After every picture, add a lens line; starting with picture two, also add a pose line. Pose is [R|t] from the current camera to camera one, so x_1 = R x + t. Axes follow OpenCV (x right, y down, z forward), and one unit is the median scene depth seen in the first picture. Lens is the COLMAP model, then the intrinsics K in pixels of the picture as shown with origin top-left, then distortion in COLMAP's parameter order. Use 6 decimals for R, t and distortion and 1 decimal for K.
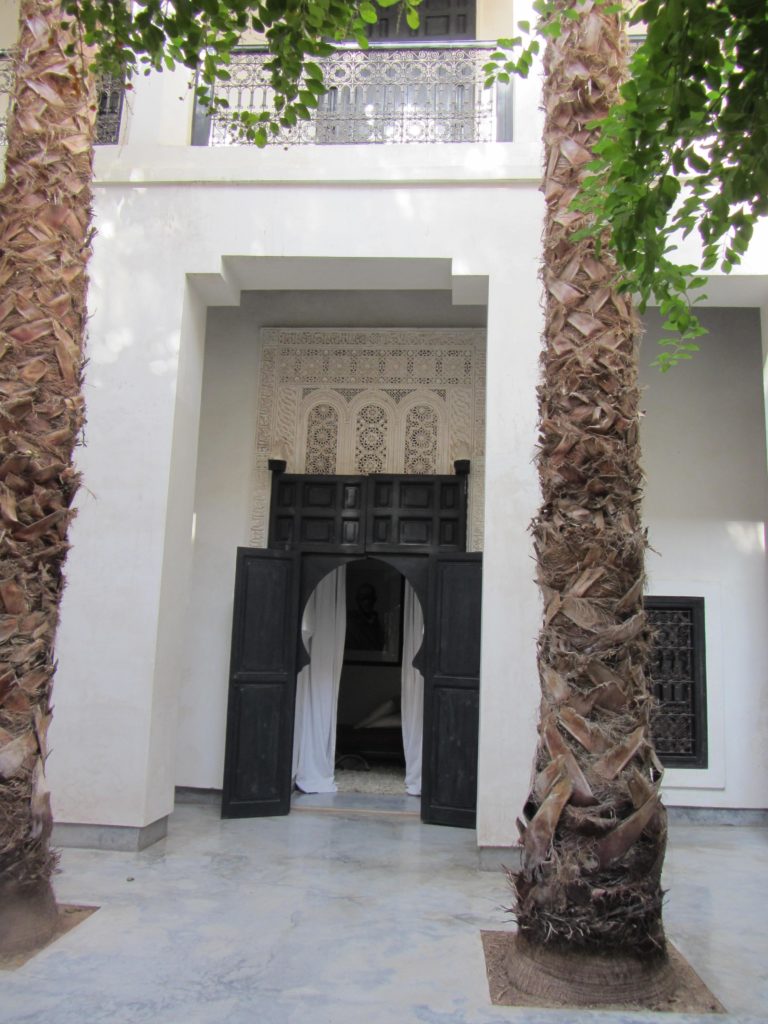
lens RADIAL K [[845.3, 0, 427.0], [0, 845.3, 474.2], [0, 0, 1]] dist [-0.126191, 0.005290]
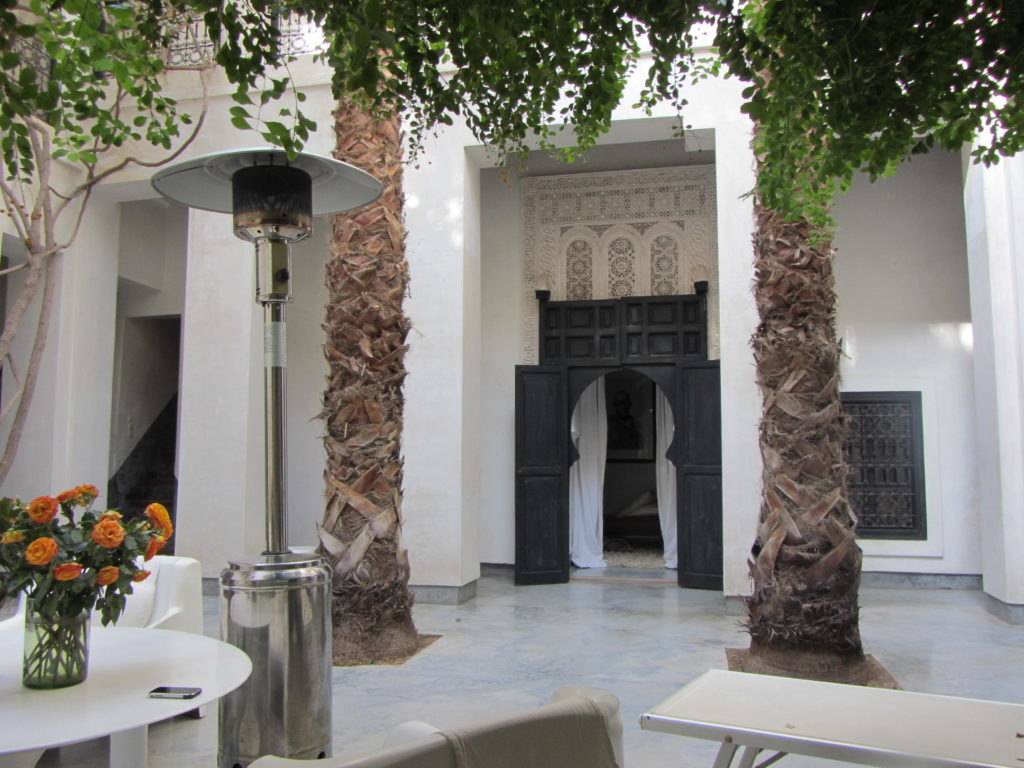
lens RADIAL K [[931.5, 0, 534.3], [0, 931.5, 377.4], [0, 0, 1]] dist [-0.023913, 0.001345]
pose [[0.987200, -0.043103, -0.153549, 0.010310], [0.059878, 0.992524, 0.106355, -0.057446], [0.147817, -0.114188, 0.982401, -0.491942]]
